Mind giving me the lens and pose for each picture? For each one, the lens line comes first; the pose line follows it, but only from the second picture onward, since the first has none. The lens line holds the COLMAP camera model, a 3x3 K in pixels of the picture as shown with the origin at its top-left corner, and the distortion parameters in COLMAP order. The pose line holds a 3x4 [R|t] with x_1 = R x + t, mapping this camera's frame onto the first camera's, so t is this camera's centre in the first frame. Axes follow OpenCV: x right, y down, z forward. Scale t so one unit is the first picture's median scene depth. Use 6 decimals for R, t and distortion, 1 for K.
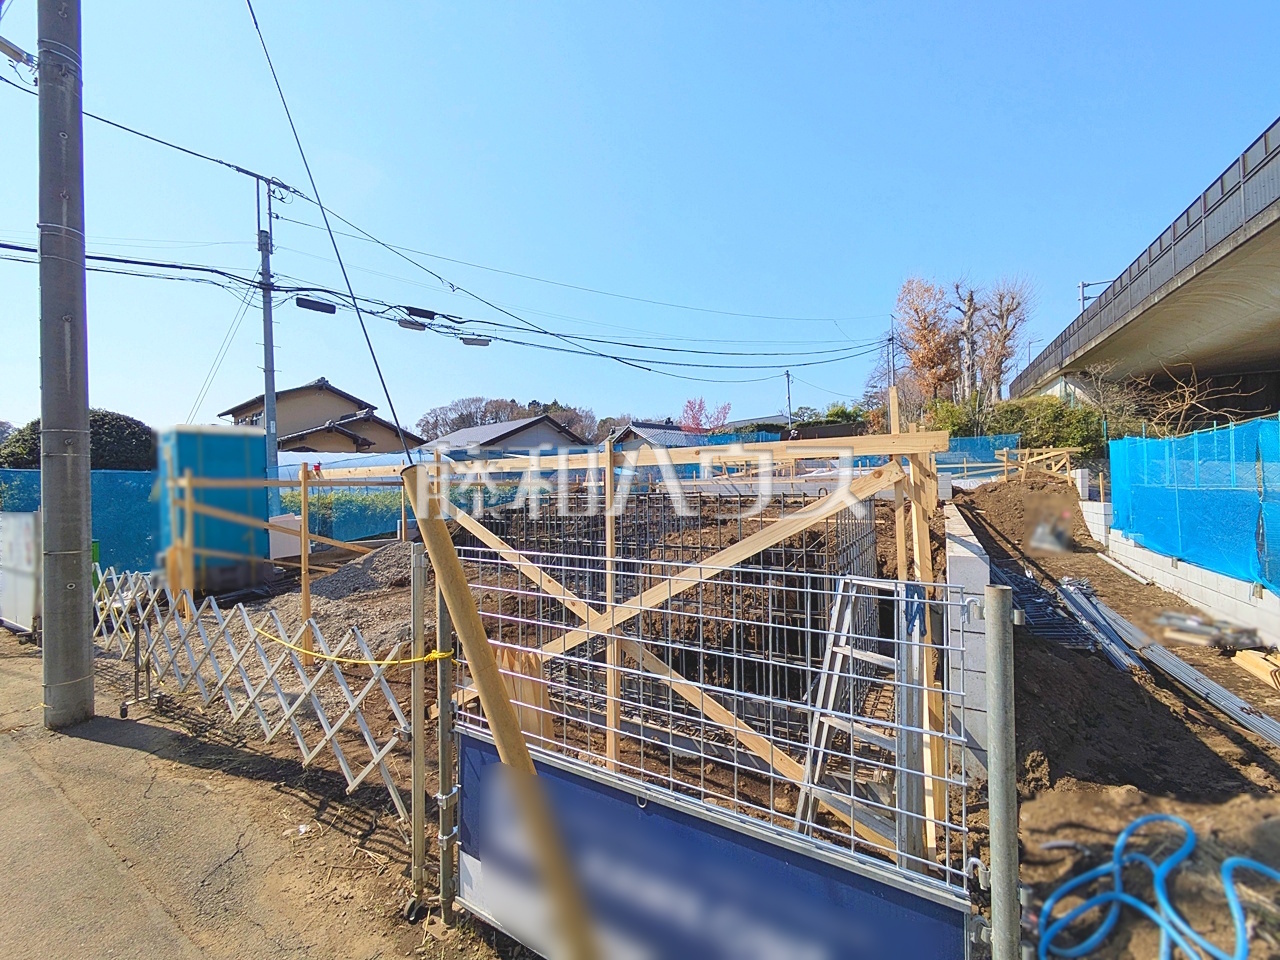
lens RADIAL K [[505.3, 0, 640.3], [0, 505.3, 483.5], [0, 0, 1]] dist [0.000072, 0.000645]
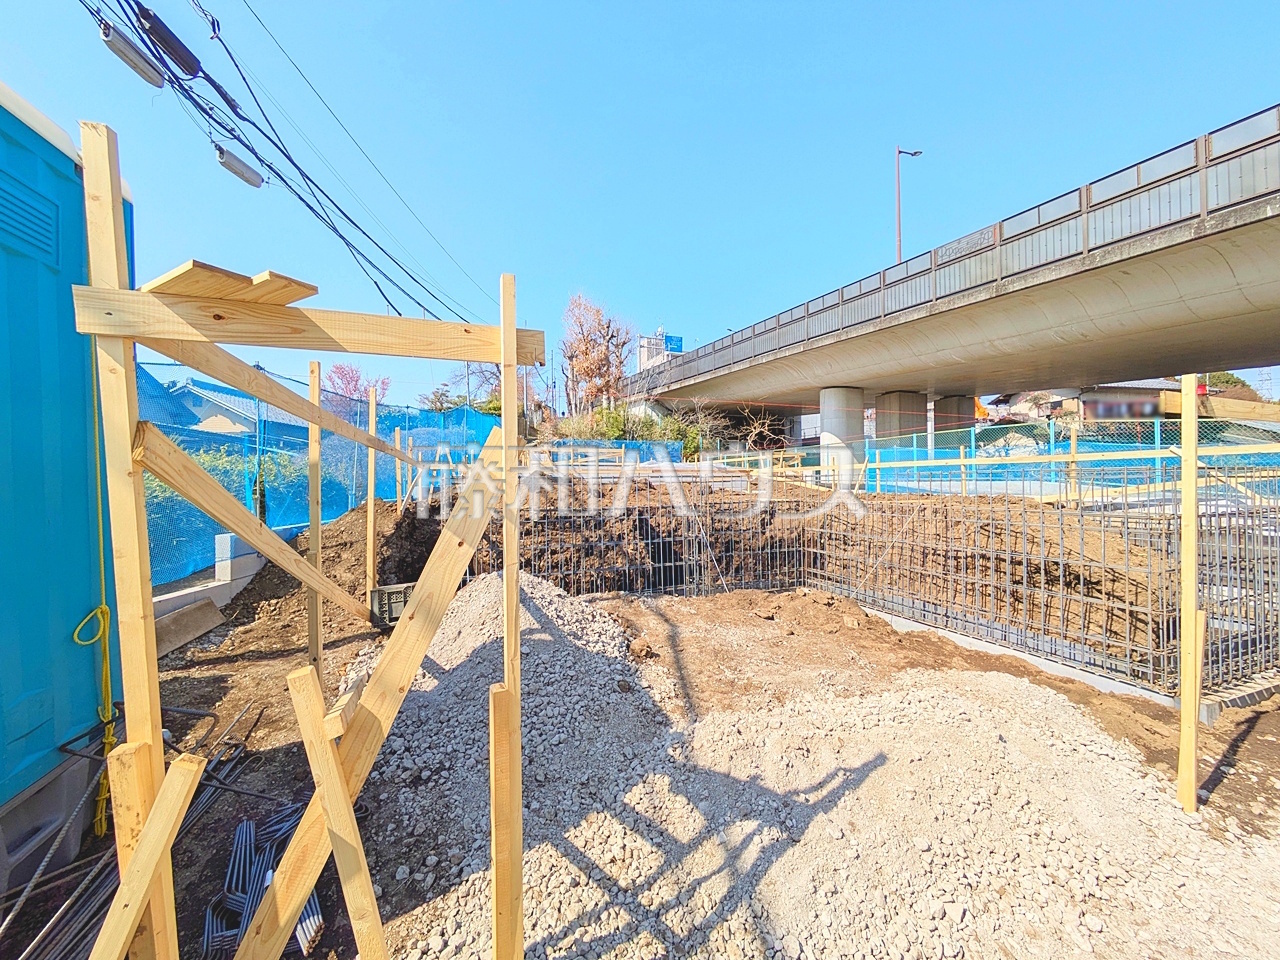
lens RADIAL K [[505.3, 0, 640.1], [0, 505.3, 486.1], [0, 0, 1]] dist [0.000072, 0.000645]
pose [[0.613469, 0.004594, 0.789705, -0.284062], [-0.009643, 0.999952, 0.001674, 0.012869], [-0.789660, -0.008642, 0.613484, 0.231284]]
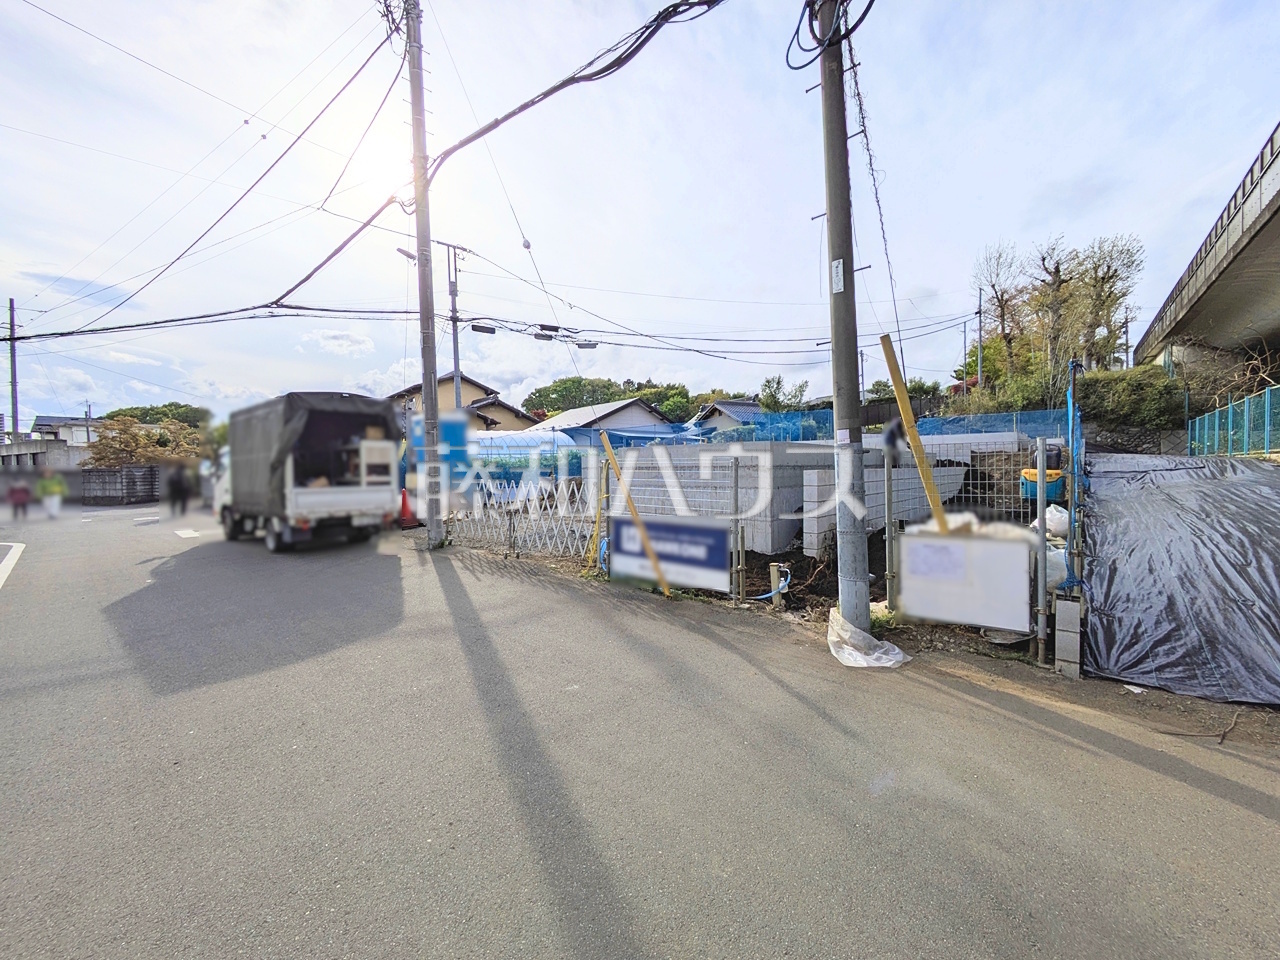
lens RADIAL K [[505.3, 0, 645.0], [0, 505.3, 481.7], [0, 0, 1]] dist [0.000072, 0.000645]
pose [[0.984913, 0.008249, -0.172855, 0.032999], [-0.000869, 0.999086, 0.042729, 0.010708], [0.173050, -0.041934, 0.984020, -0.171444]]
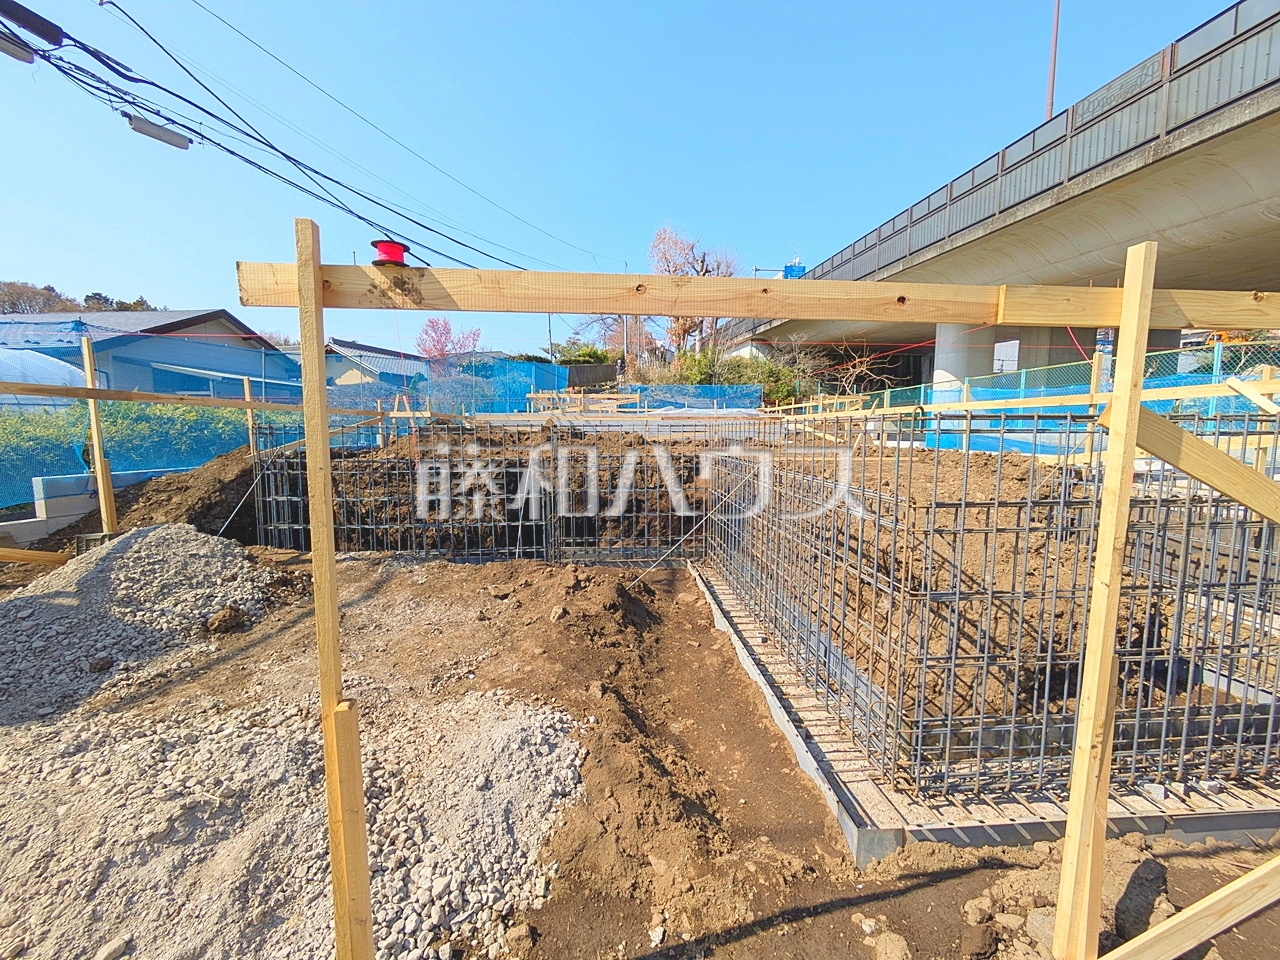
lens RADIAL K [[505.3, 0, 645.5], [0, 505.3, 484.4], [0, 0, 1]] dist [0.000072, 0.000645]
pose [[0.815559, -0.047207, 0.576745, -0.139442], [-0.018712, 0.993994, 0.107820, 0.008722], [-0.578371, -0.098726, 0.809778, 0.147285]]
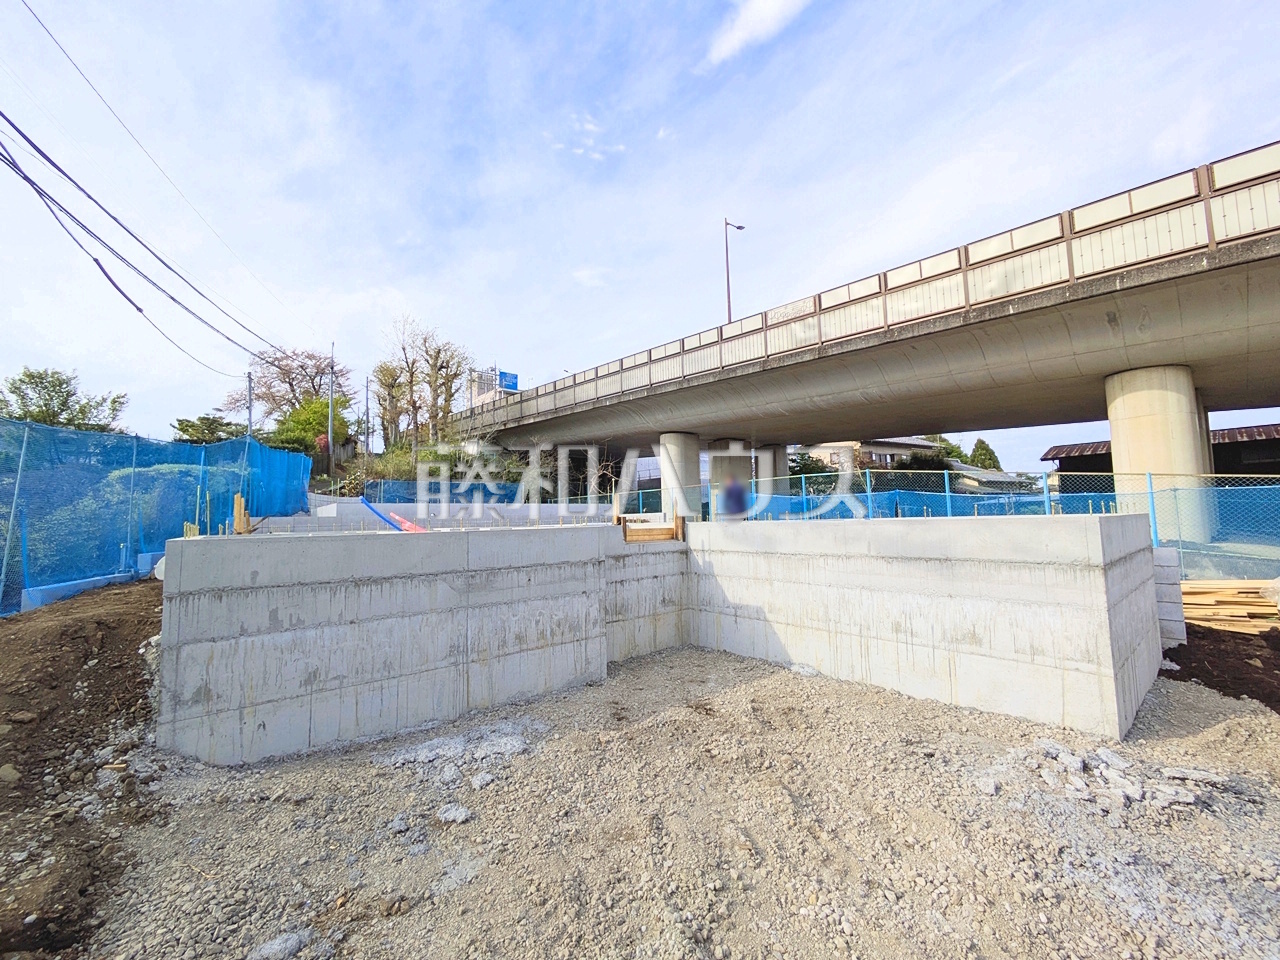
lens RADIAL K [[505.3, 0, 637.8], [0, 505.3, 474.8], [0, 0, 1]] dist [0.000072, 0.000645]
pose [[0.329009, 0.093258, 0.939711, -0.243866], [0.007882, 0.994806, -0.101485, 0.004704], [-0.944294, 0.040797, 0.326565, 0.279387]]
